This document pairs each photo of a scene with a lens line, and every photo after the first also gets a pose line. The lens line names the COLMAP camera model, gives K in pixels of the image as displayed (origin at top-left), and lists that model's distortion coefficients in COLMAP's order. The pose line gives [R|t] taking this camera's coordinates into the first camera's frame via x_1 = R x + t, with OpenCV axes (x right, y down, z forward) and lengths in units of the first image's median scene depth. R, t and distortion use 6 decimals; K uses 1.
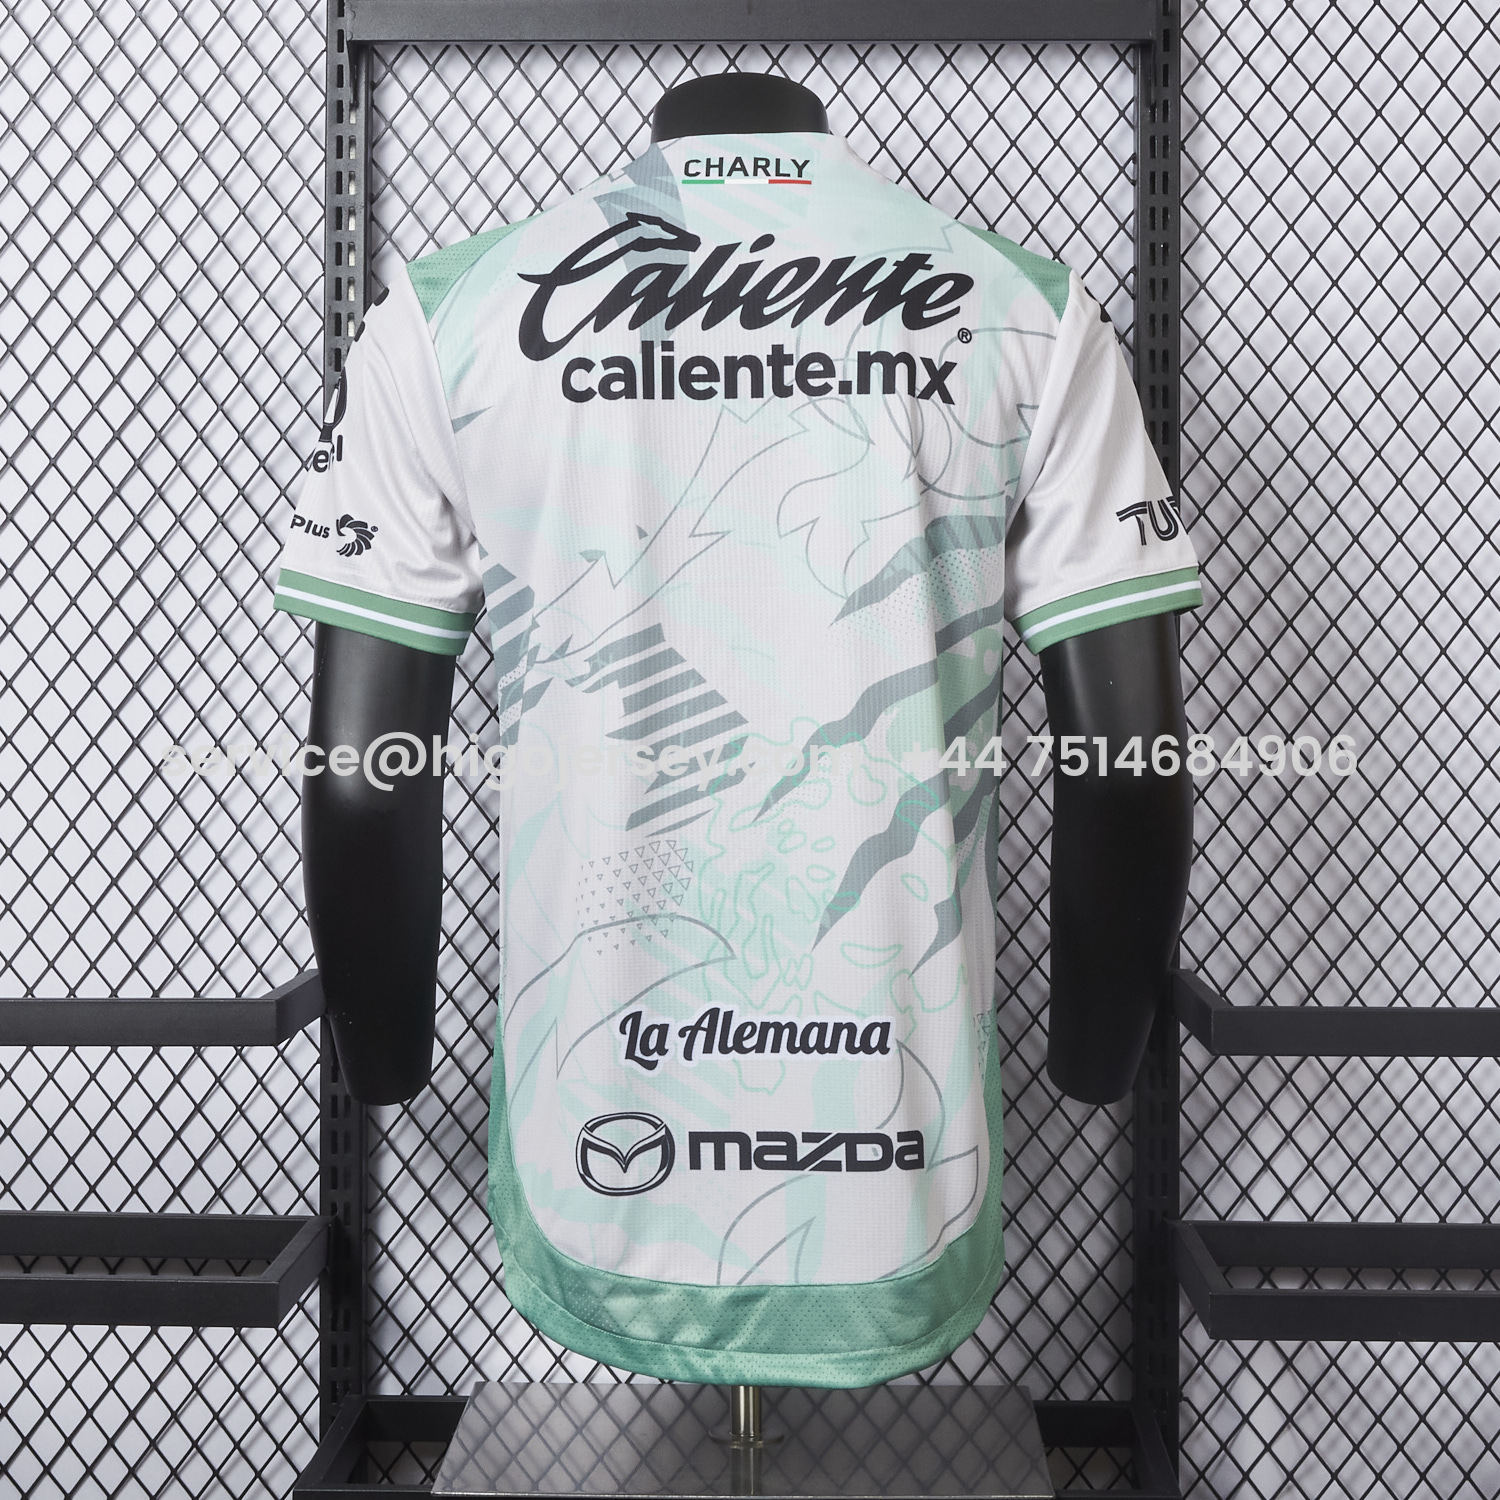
lens RADIAL K [[3910.8, 0, 755.2], [0, 3910.8, 749.6], [0, 0, 1]] dist [-0.015290, 0.000000]
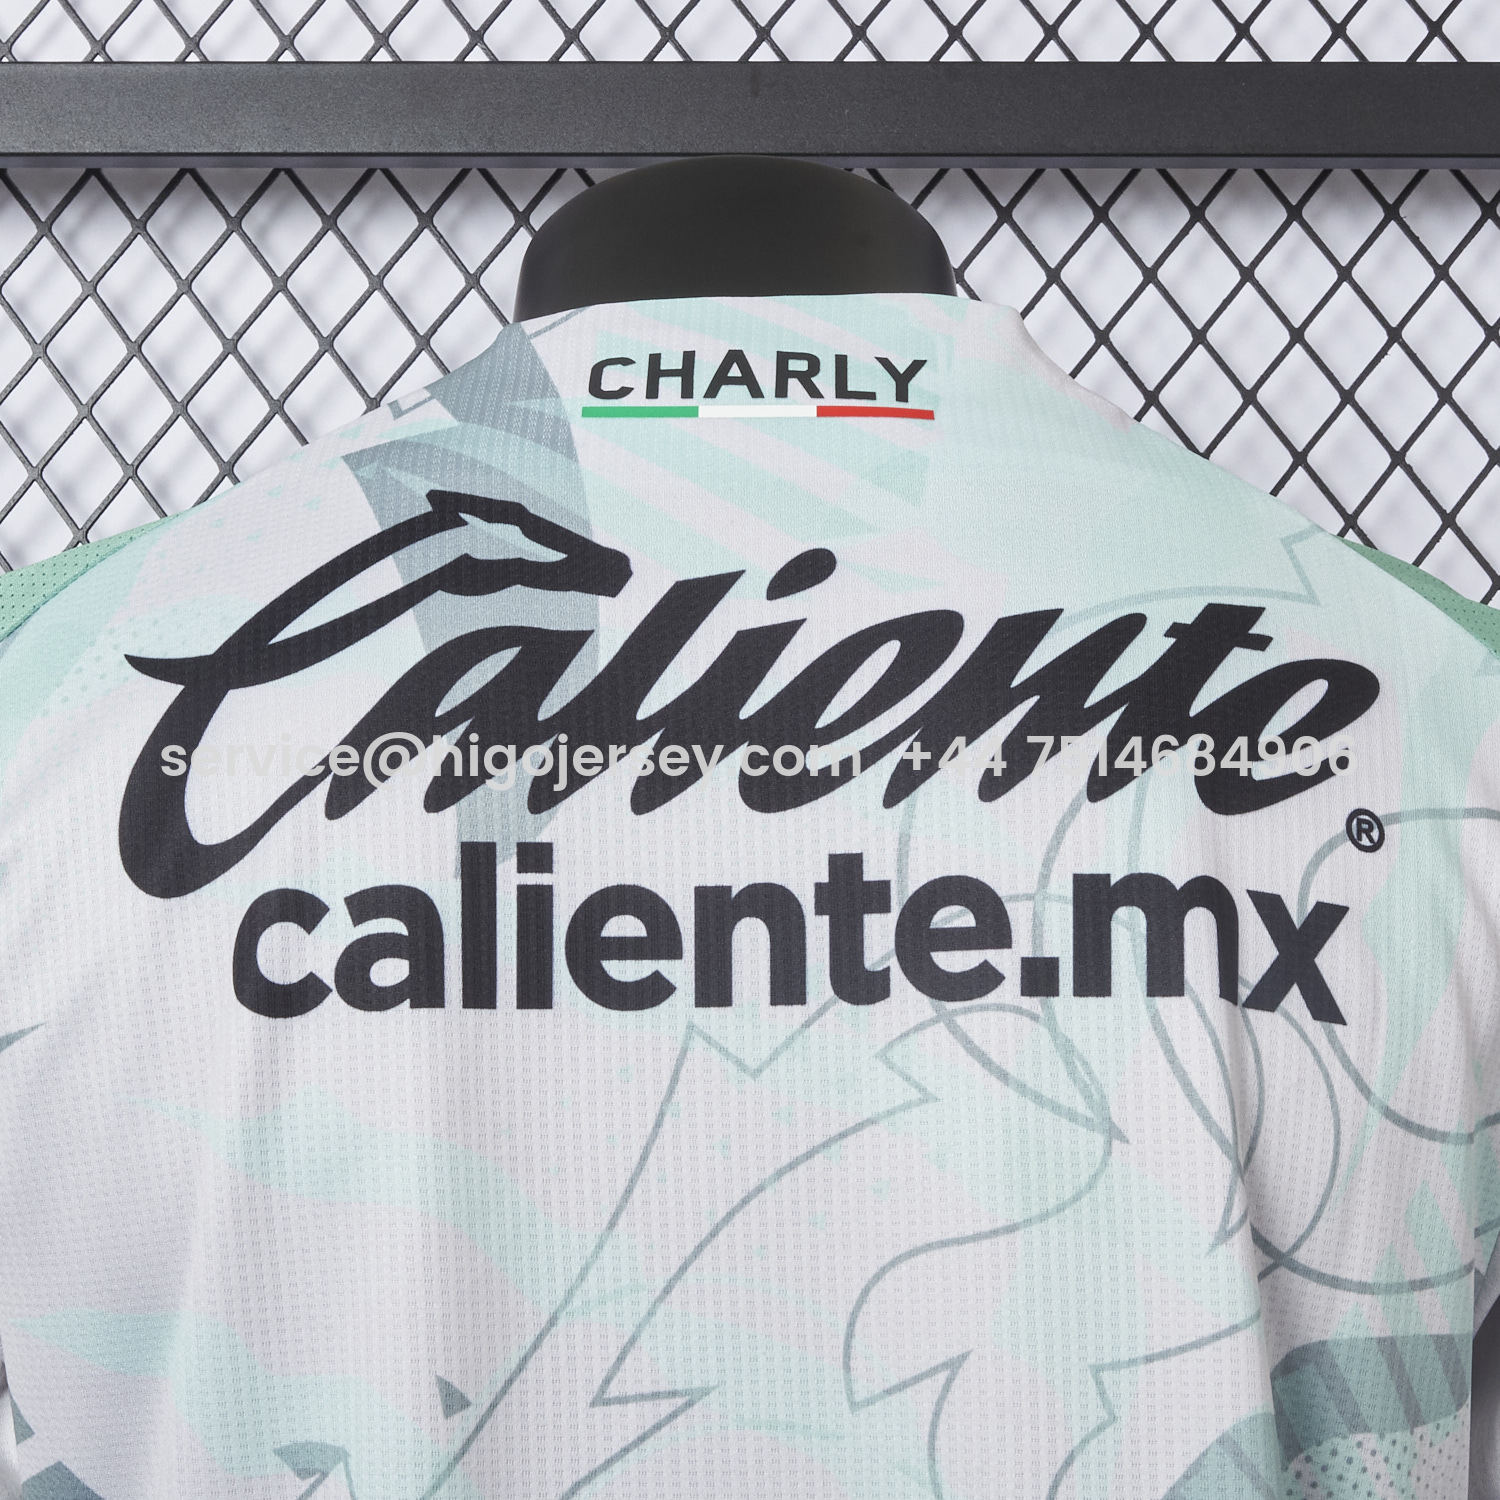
lens RADIAL K [[3910.8, 0, 750.2], [0, 3910.8, 749.5], [0, 0, 1]] dist [-0.015290, 0.000000]
pose [[0.999973, 0.003230, 0.006615, -0.005297], [-0.002389, 0.992354, -0.123401, -0.069113], [-0.006963, 0.123381, 0.992335, 0.646034]]
